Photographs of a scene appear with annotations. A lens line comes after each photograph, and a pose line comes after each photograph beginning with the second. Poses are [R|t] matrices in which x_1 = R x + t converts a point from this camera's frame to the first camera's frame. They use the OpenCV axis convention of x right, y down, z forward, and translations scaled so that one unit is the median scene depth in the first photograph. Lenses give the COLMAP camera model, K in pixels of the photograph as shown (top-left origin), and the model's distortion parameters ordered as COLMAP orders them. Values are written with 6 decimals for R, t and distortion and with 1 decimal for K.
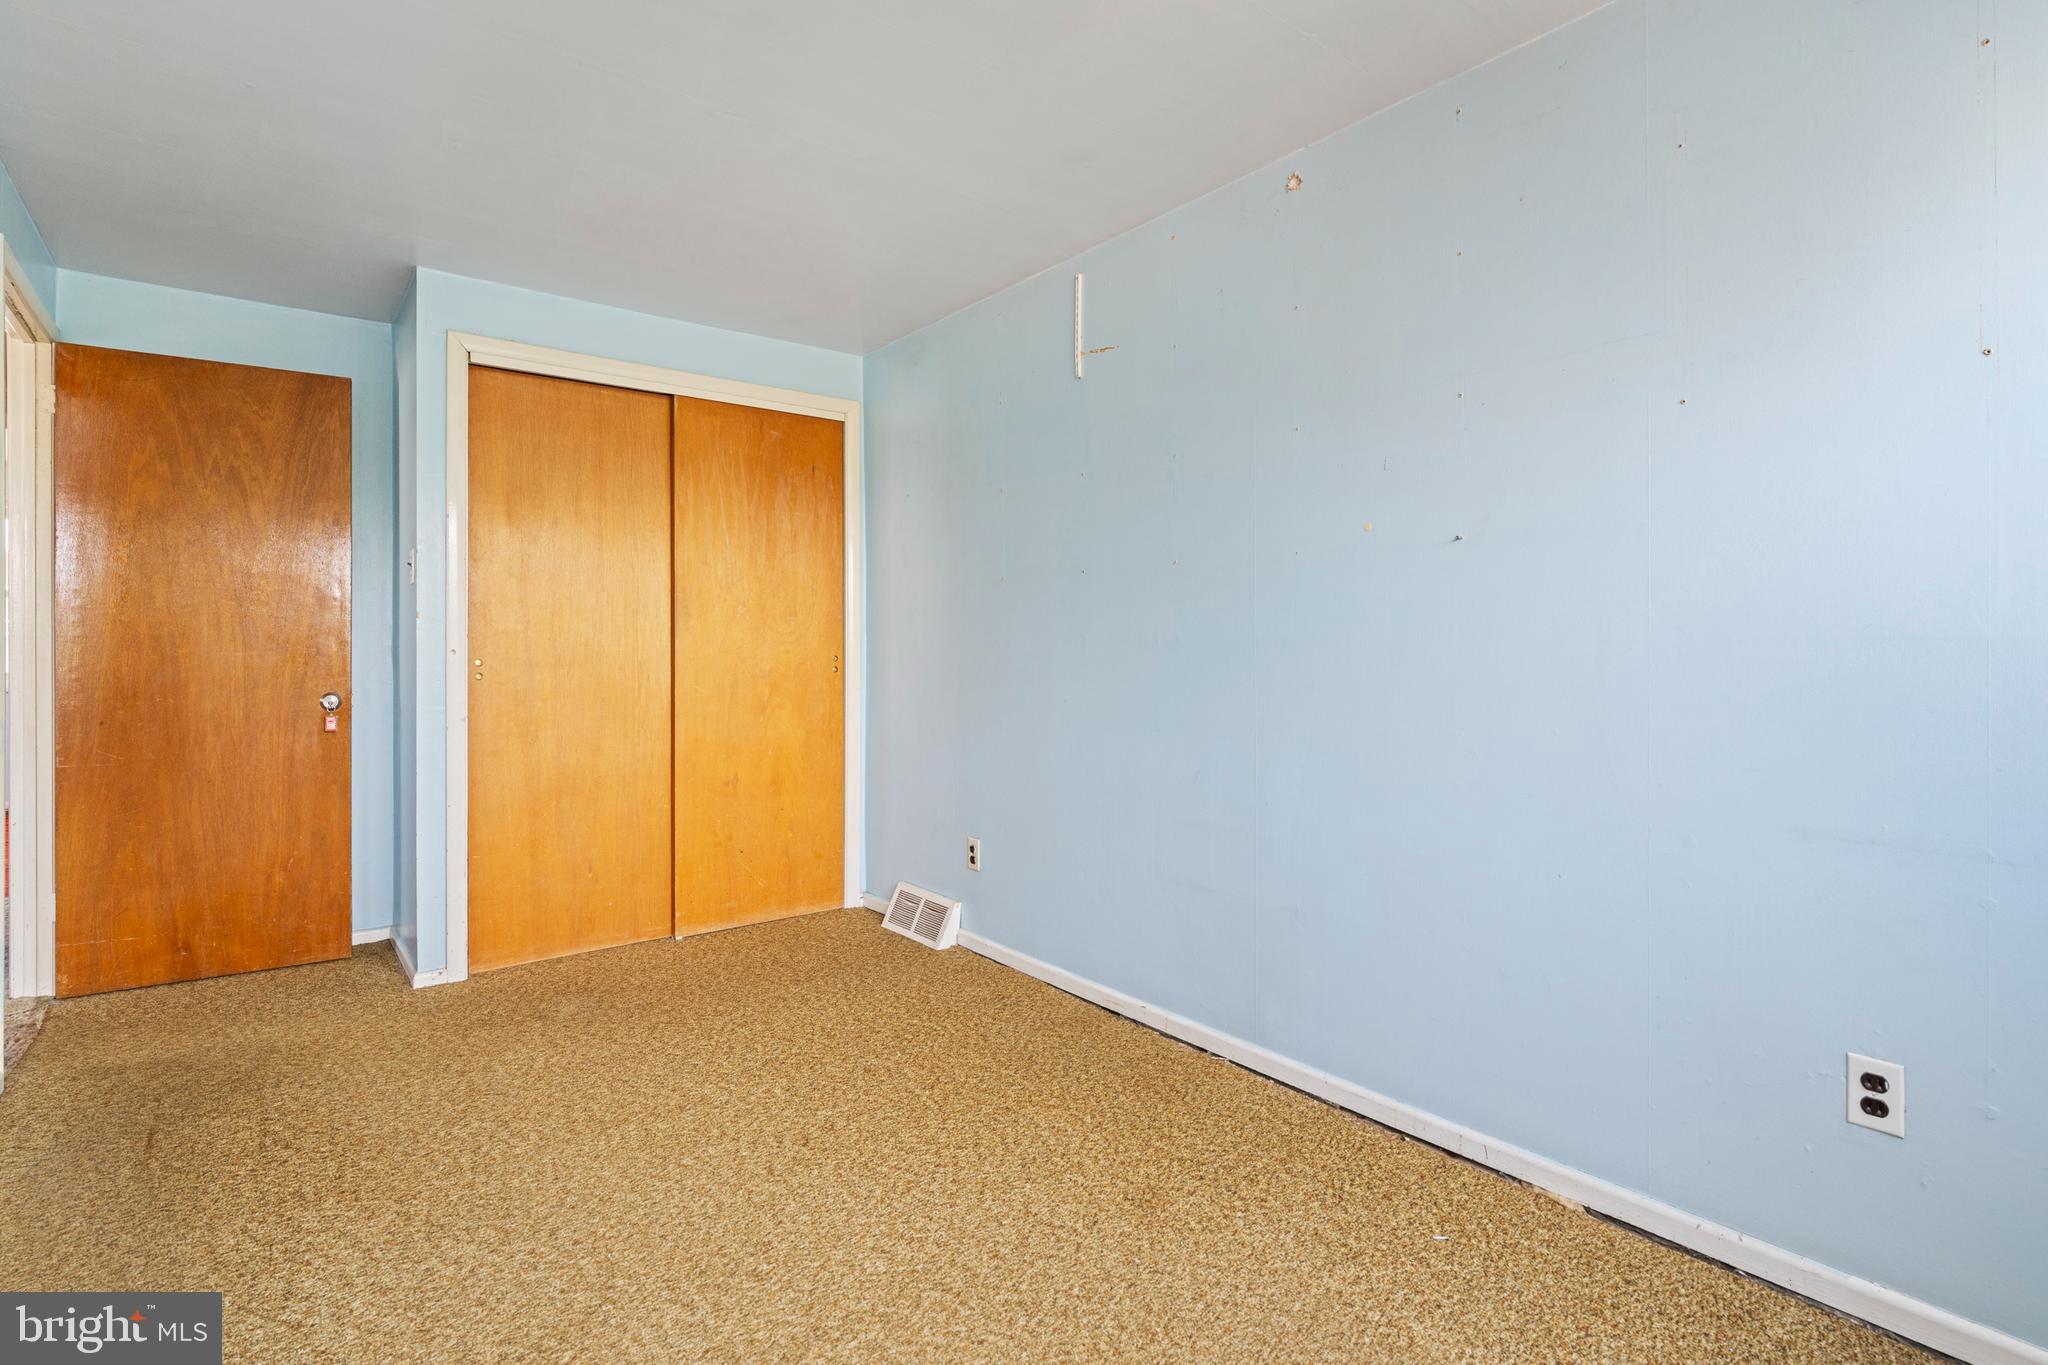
lens RADIAL K [[962.9, 0, 986.5], [0, 962.9, 661.1], [0, 0, 1]] dist [-0.010874, 0.005454]
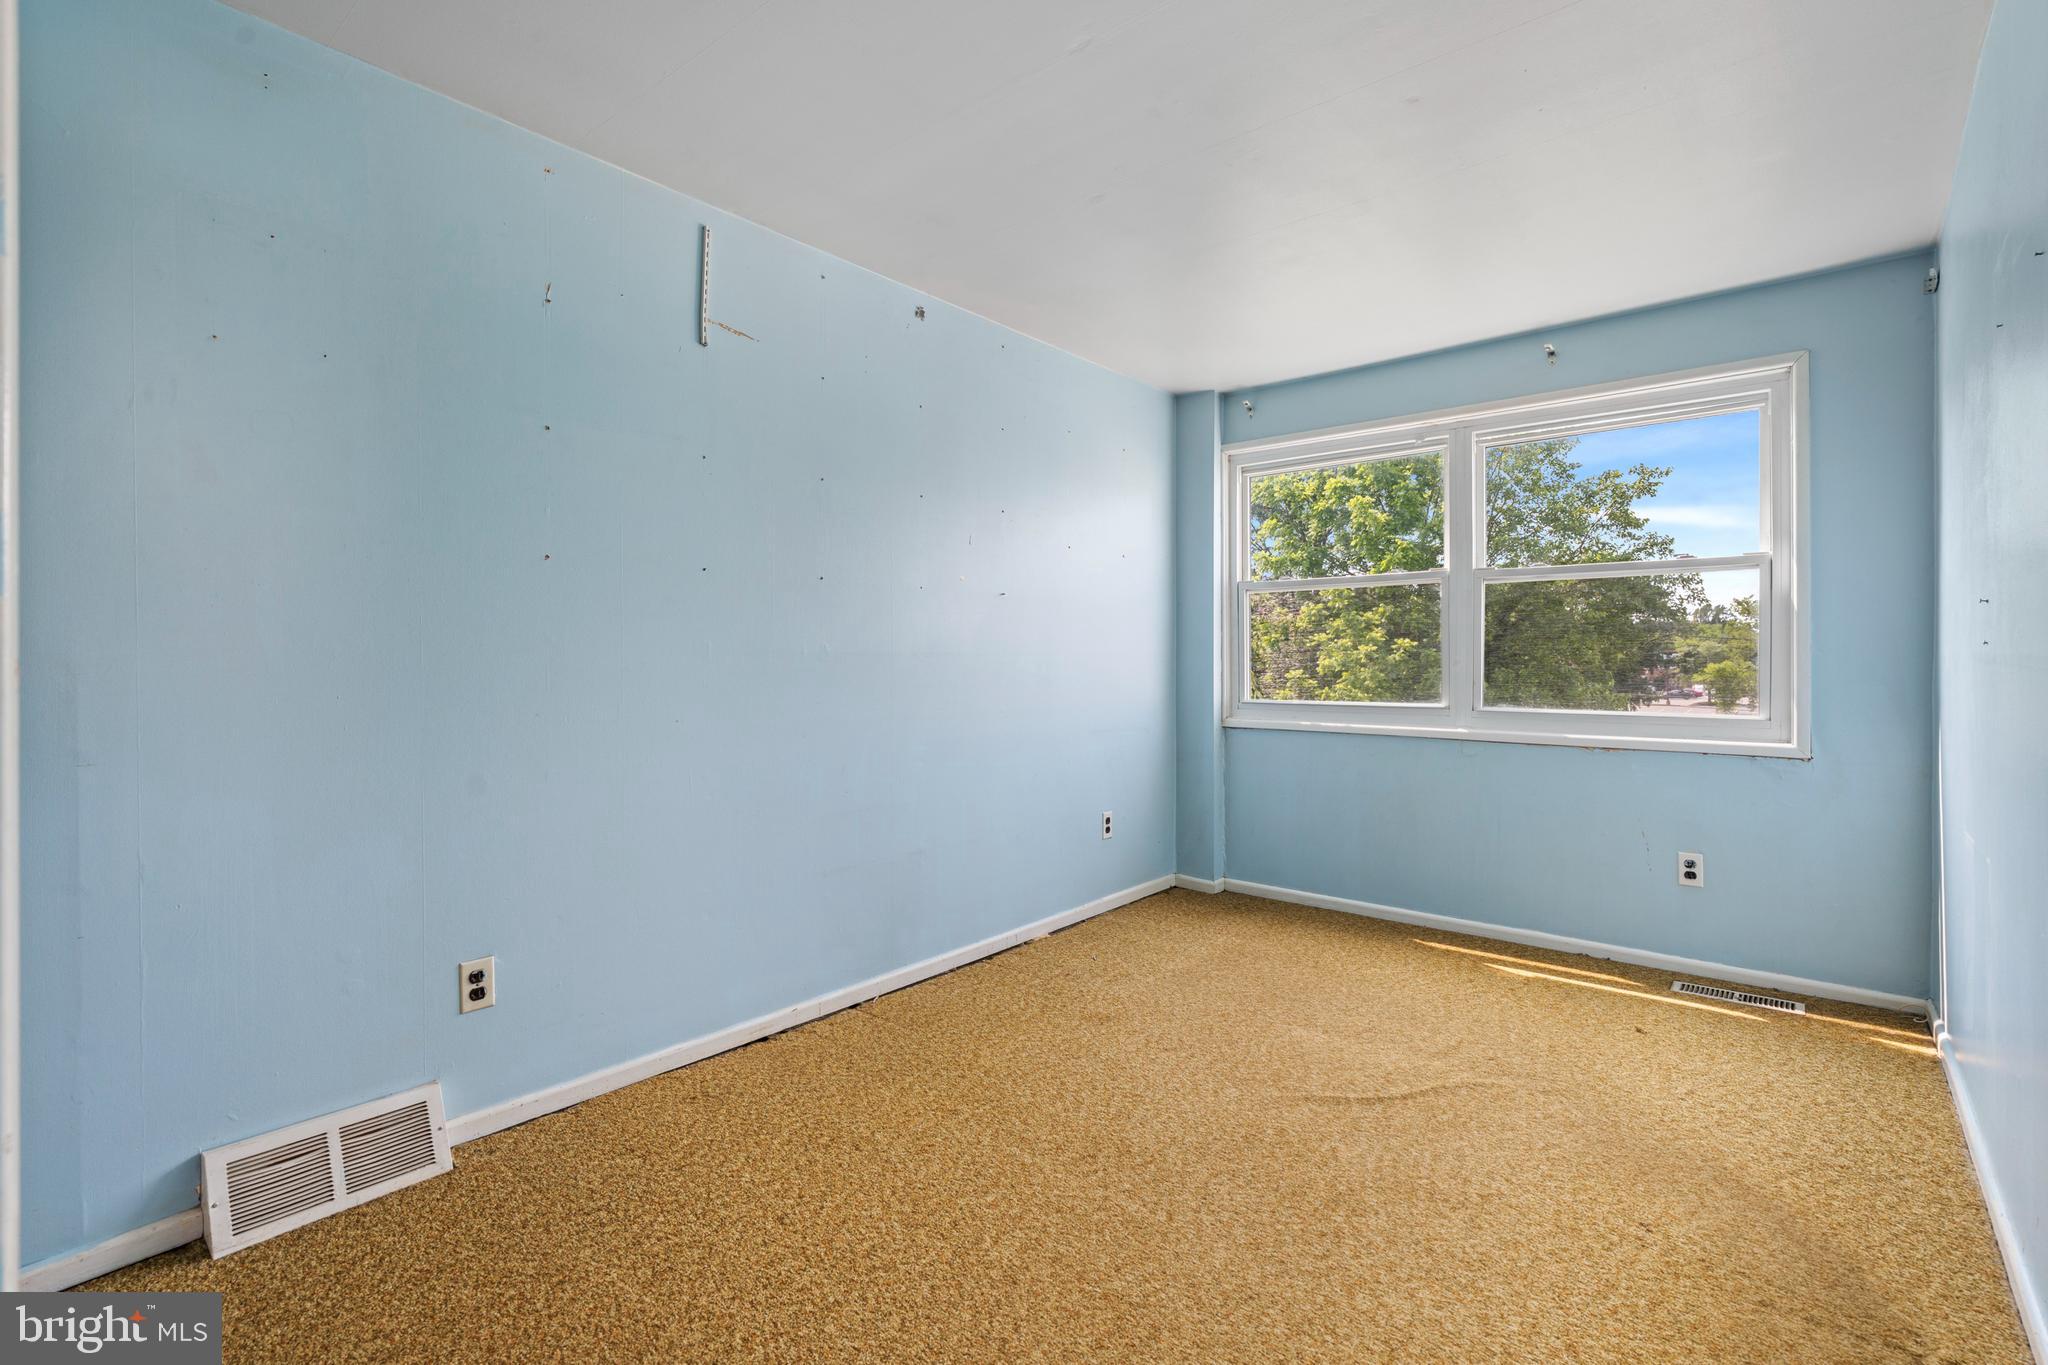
lens RADIAL K [[927.0, 0, 1016.2], [0, 927.0, 655.3], [0, 0, 1]] dist [-0.008890, 0.004376]
pose [[-0.206037, 0.002871, 0.978540, -1.038078], [0.012536, 0.999921, -0.000294, -0.017494], [-0.978464, 0.012206, -0.206057, 1.181214]]
